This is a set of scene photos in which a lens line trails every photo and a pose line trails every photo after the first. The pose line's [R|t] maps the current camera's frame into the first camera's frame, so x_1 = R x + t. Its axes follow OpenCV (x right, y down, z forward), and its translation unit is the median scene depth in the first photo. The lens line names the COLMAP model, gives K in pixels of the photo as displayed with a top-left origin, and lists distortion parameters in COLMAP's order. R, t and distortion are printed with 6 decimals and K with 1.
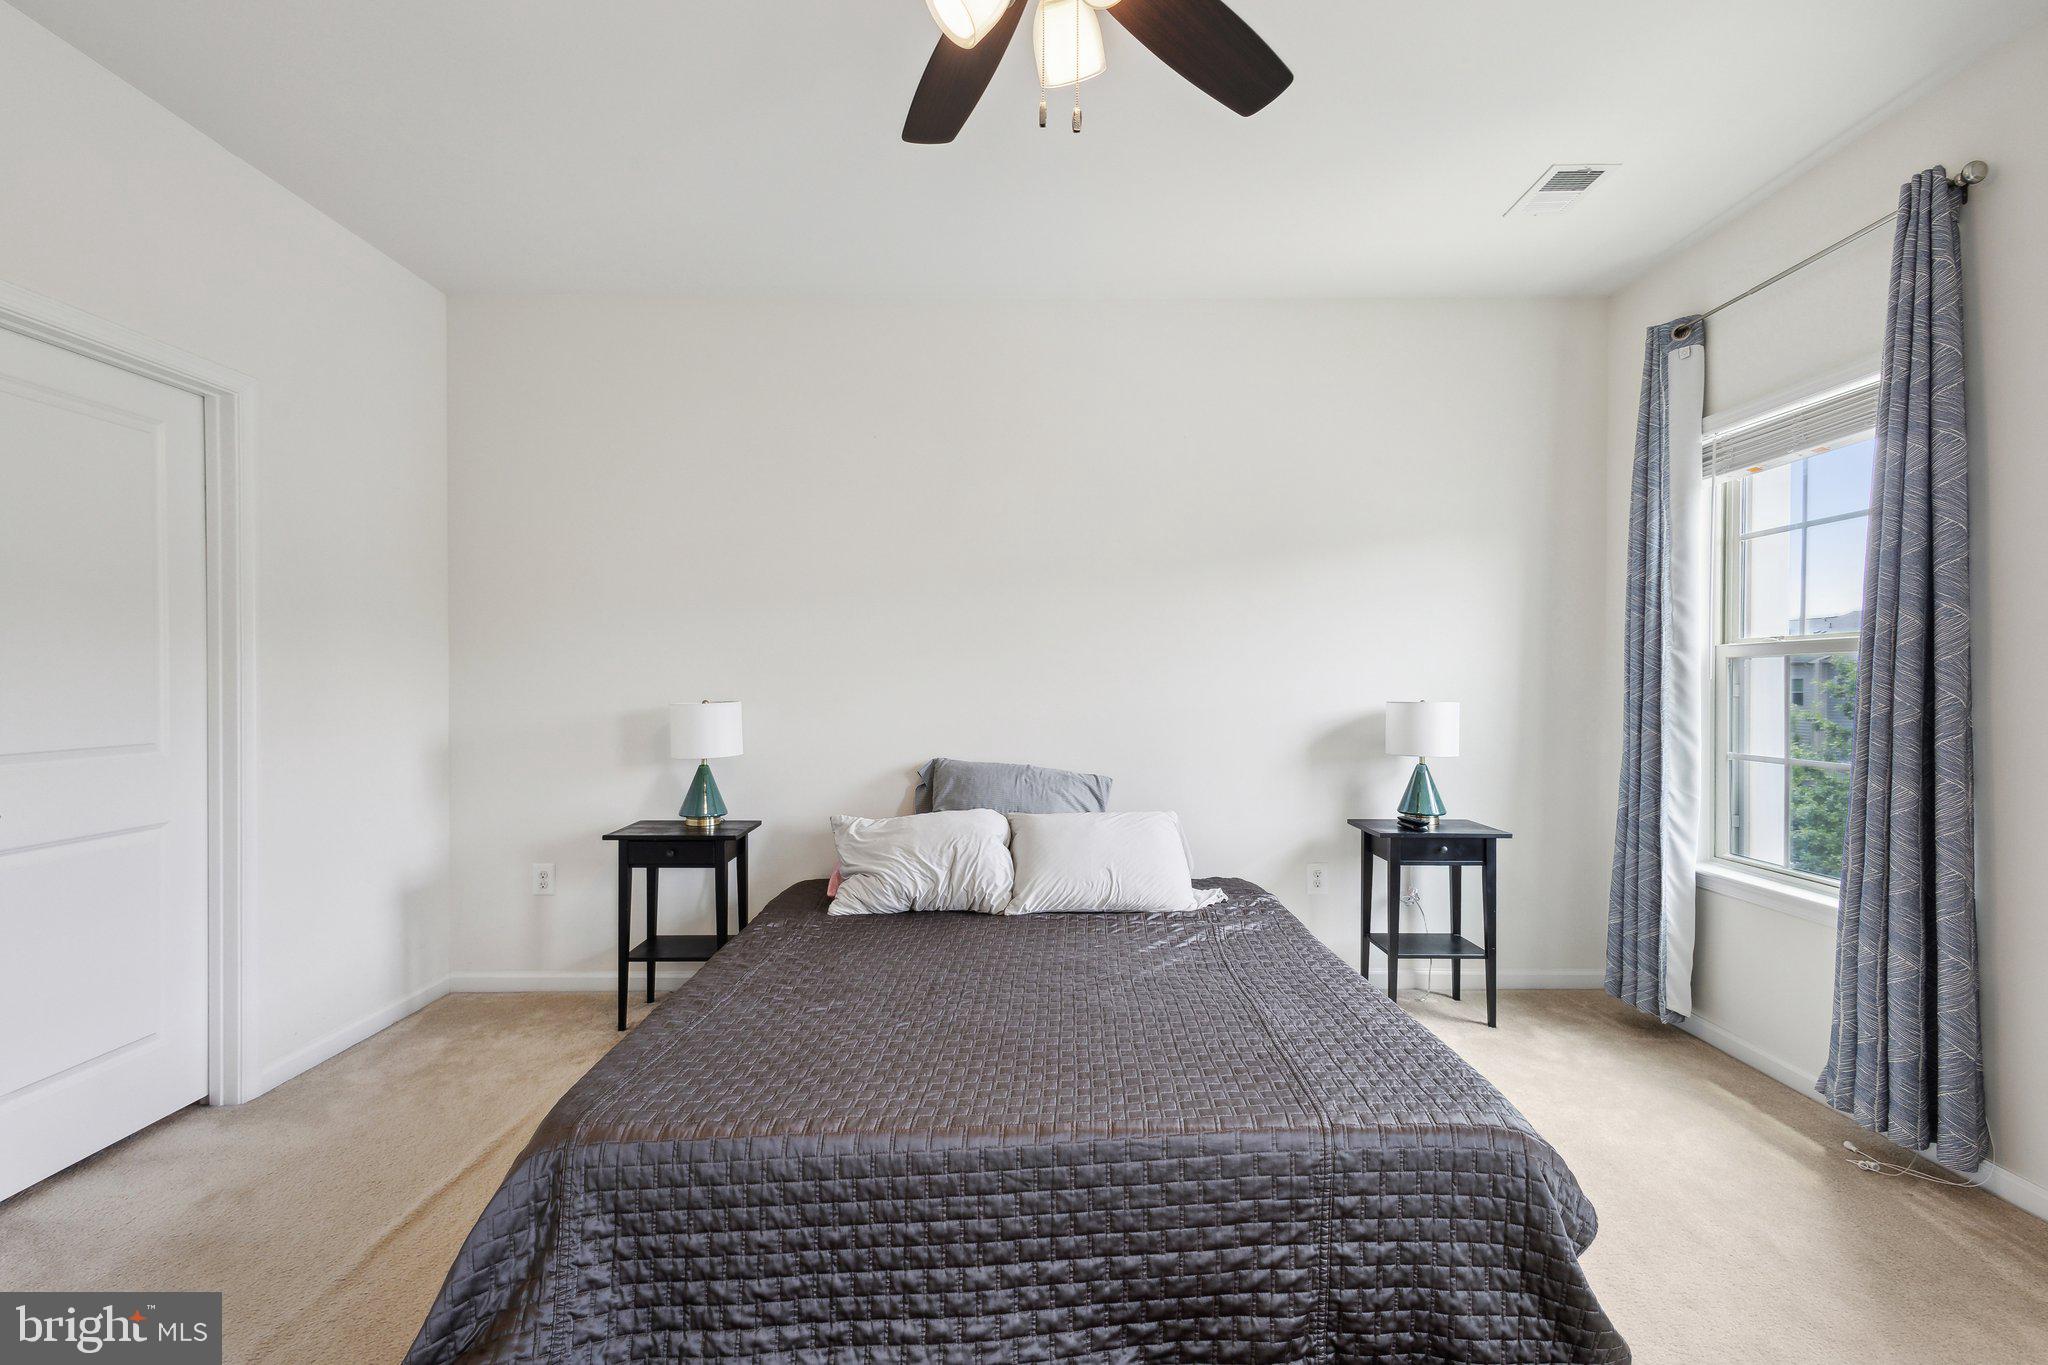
lens RADIAL K [[971.3, 0, 1024.0], [0, 971.3, 682.5], [0, 0, 1]] dist [0.017147, -0.000180]
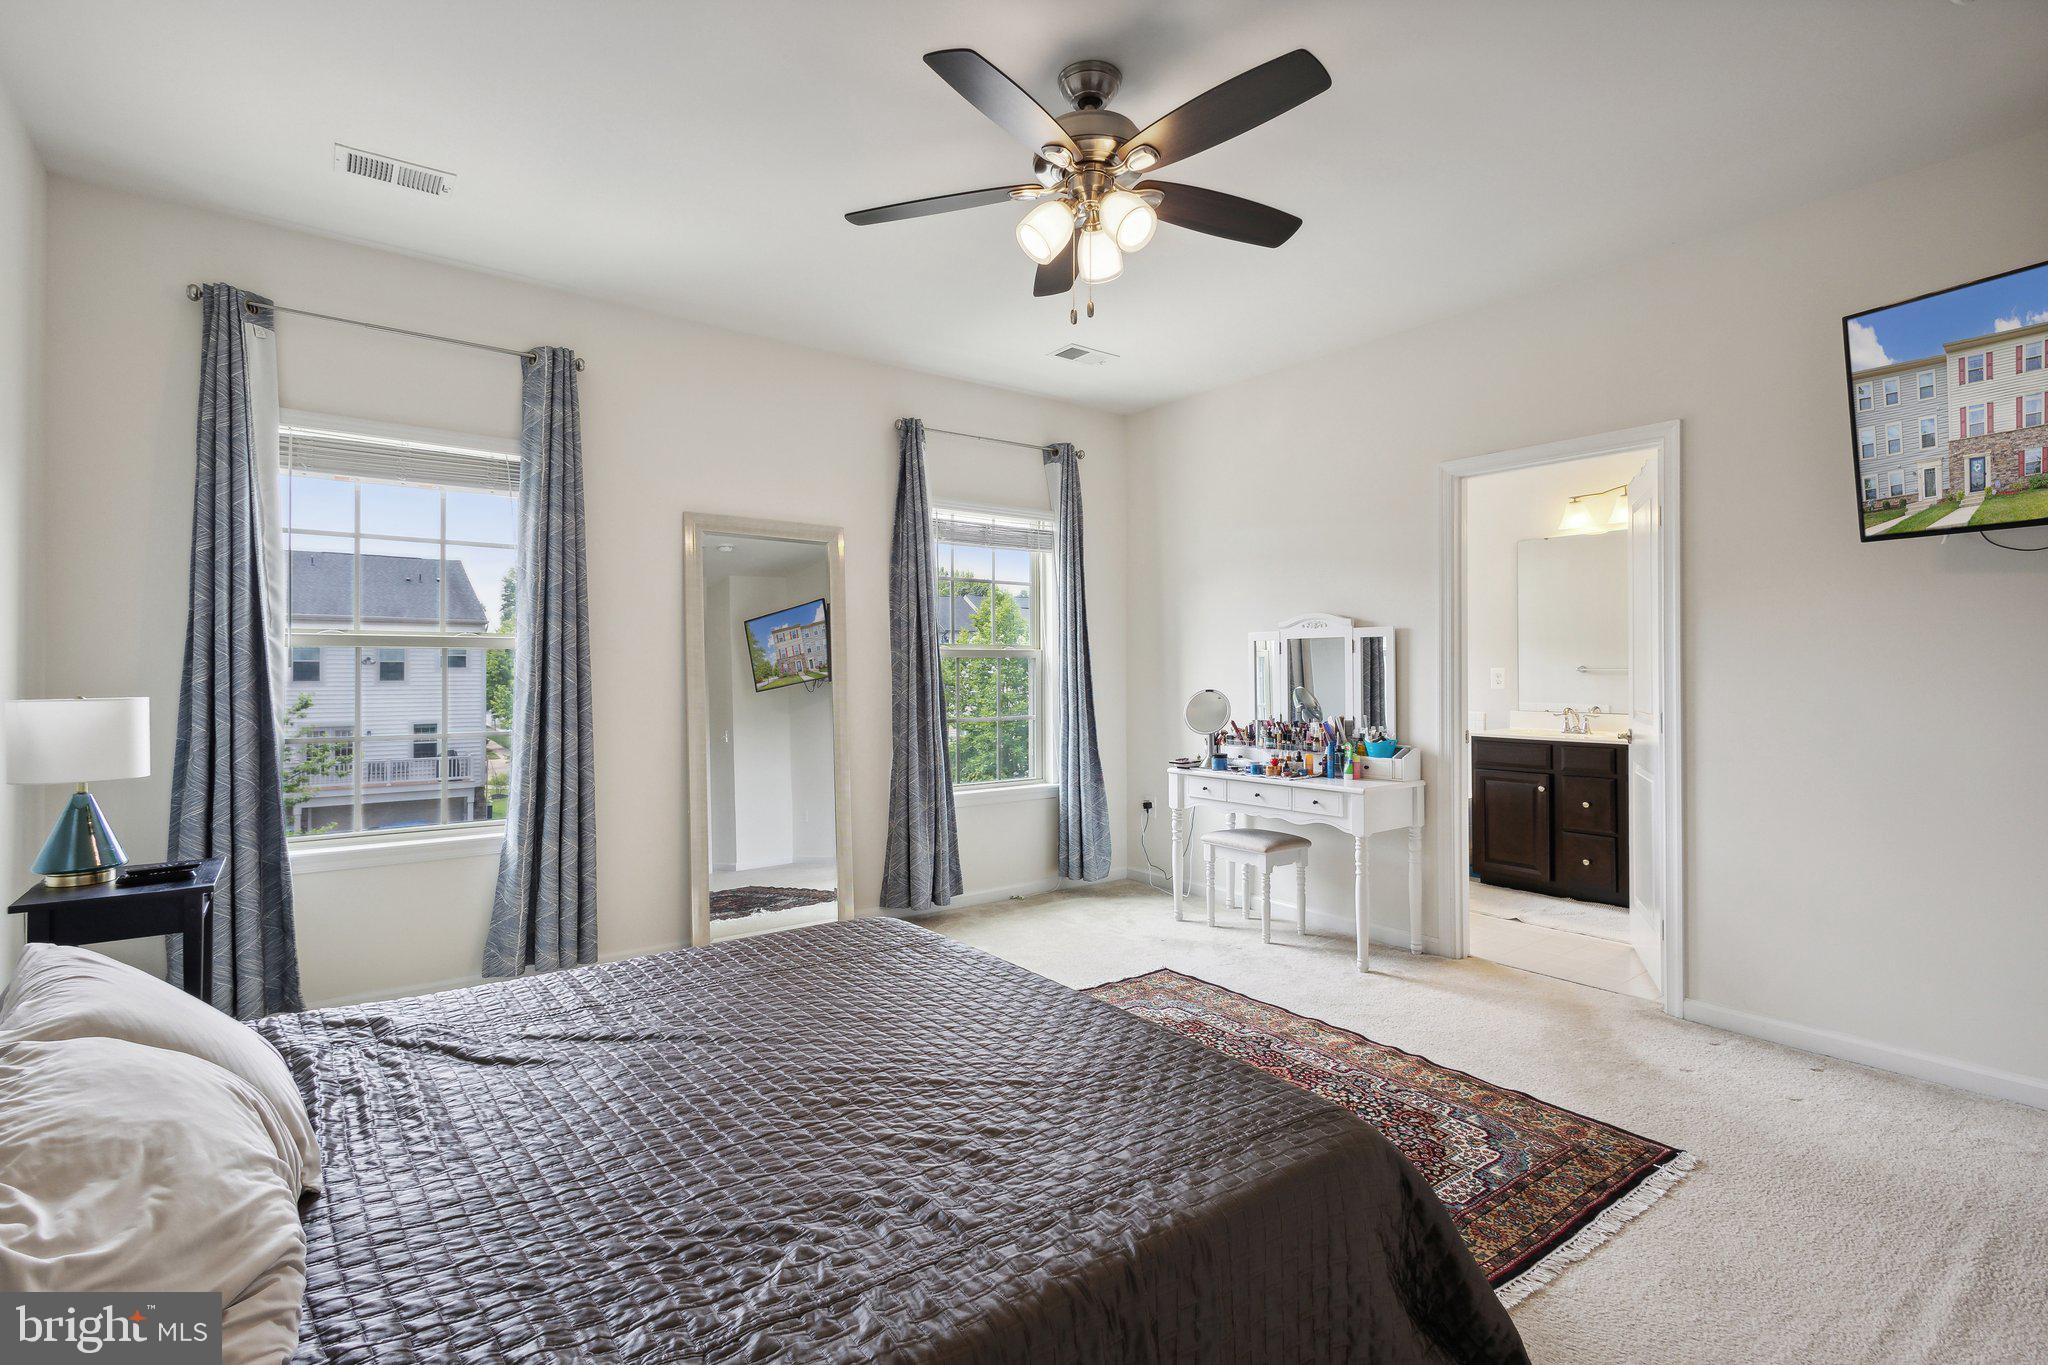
lens RADIAL K [[934.9, 0, 1025.0], [0, 934.9, 657.4], [0, 0, 1]] dist [0.011720, 0.000094]
pose [[-0.586003, 0.009522, 0.810253, -0.554152], [0.002509, 0.999947, -0.009936, -0.000933], [-0.810305, -0.003790, -0.585996, 0.975272]]
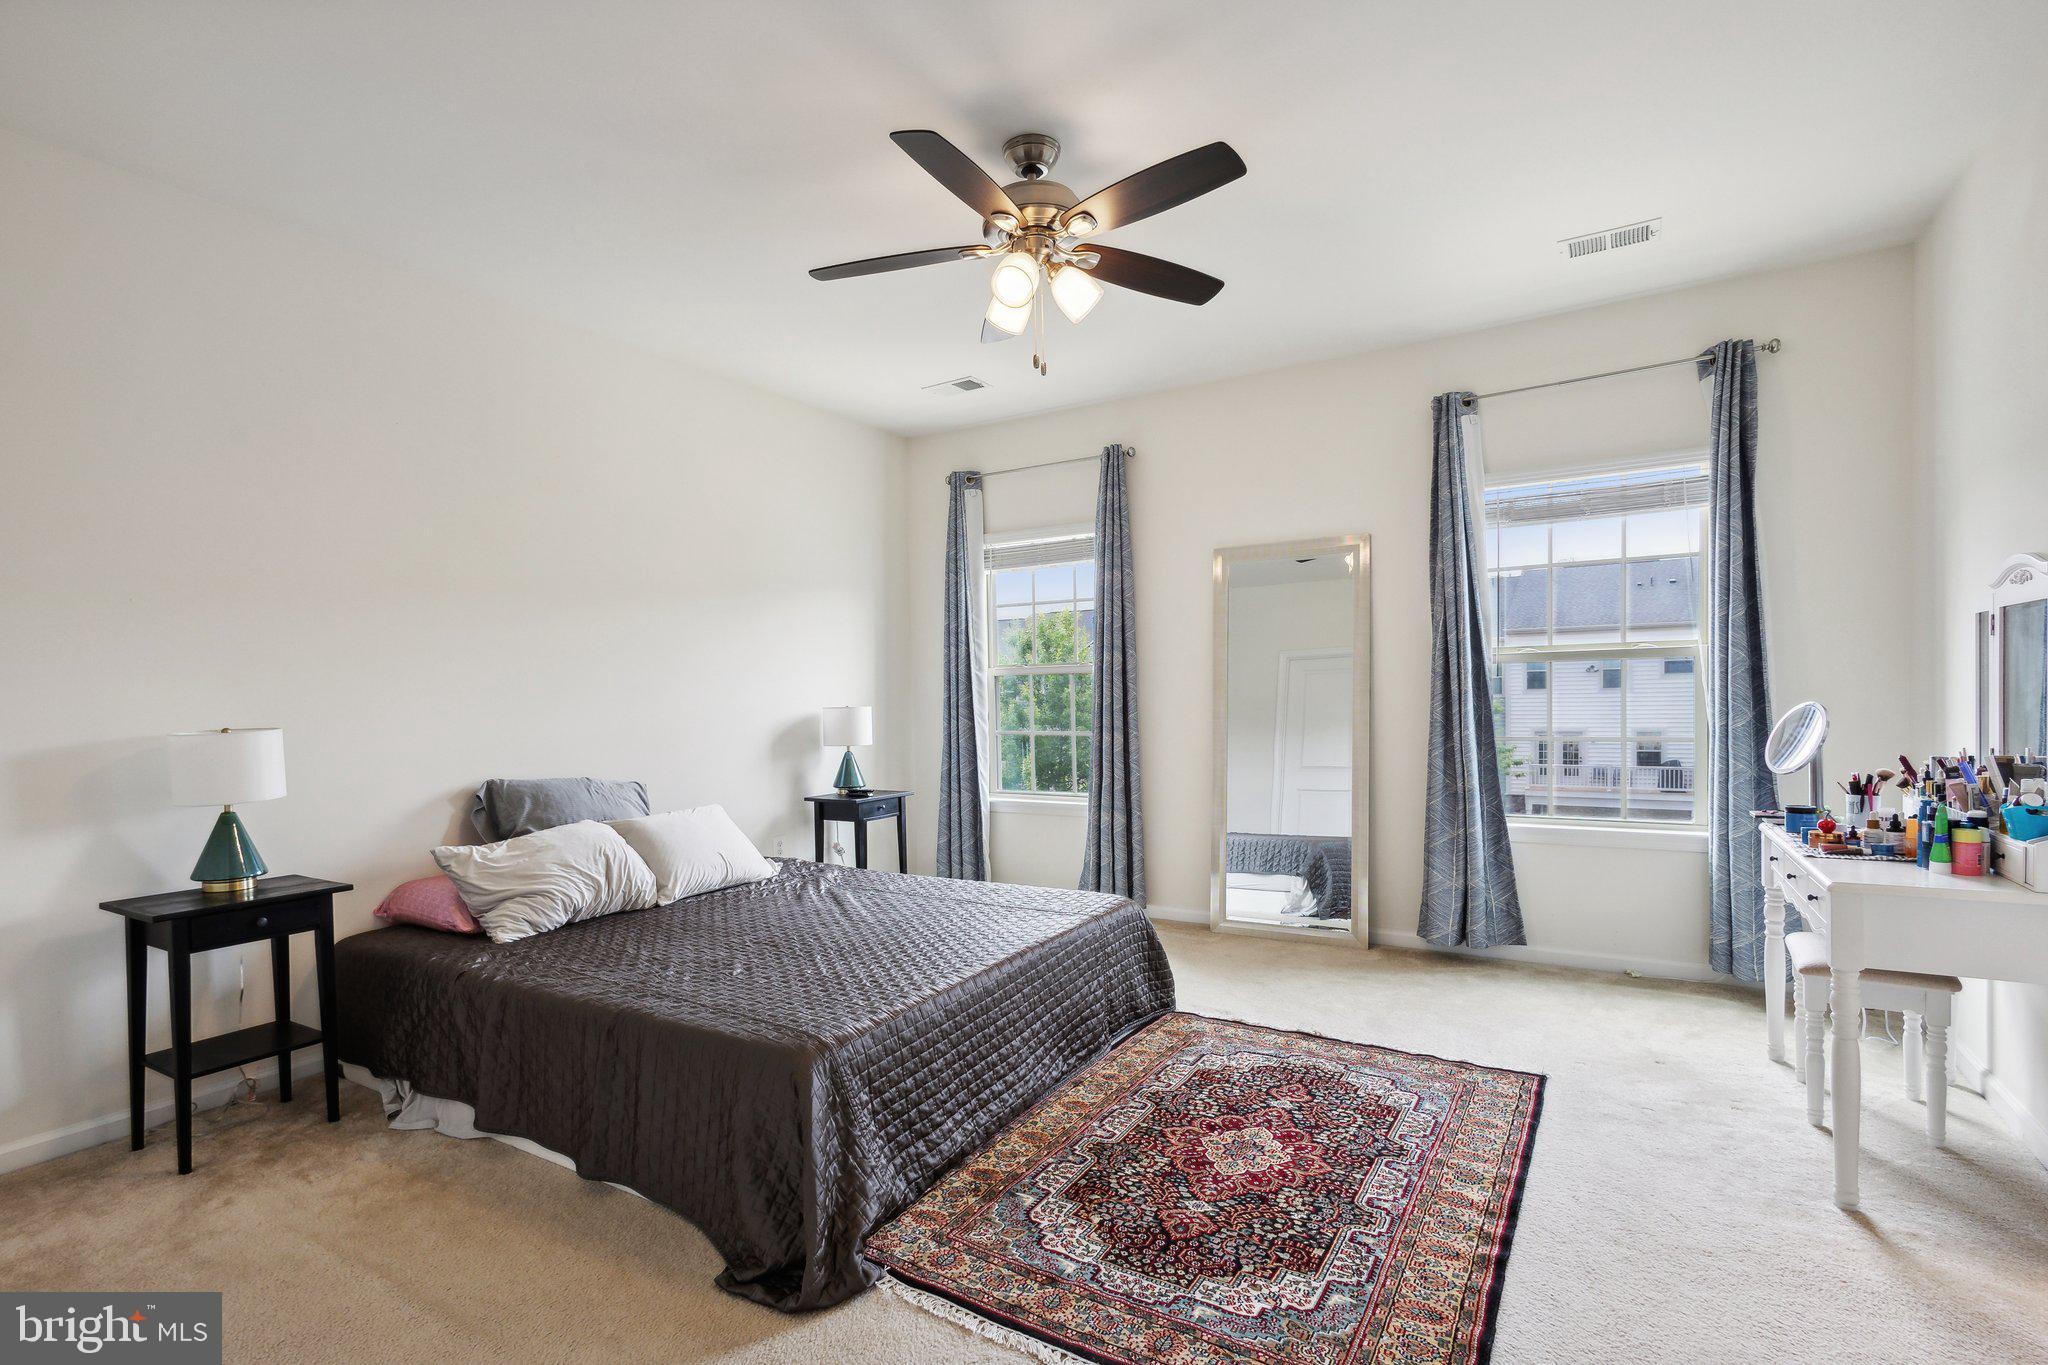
lens RADIAL K [[963.7, 0, 1028.2], [0, 963.7, 720.0], [0, 0, 1]] dist [-0.001248, -0.000071]
pose [[0.527207, -0.038726, 0.848854, -0.715596], [0.025241, 0.999234, 0.029910, 0.004149], [-0.849362, 0.005657, 0.527780, 0.058396]]
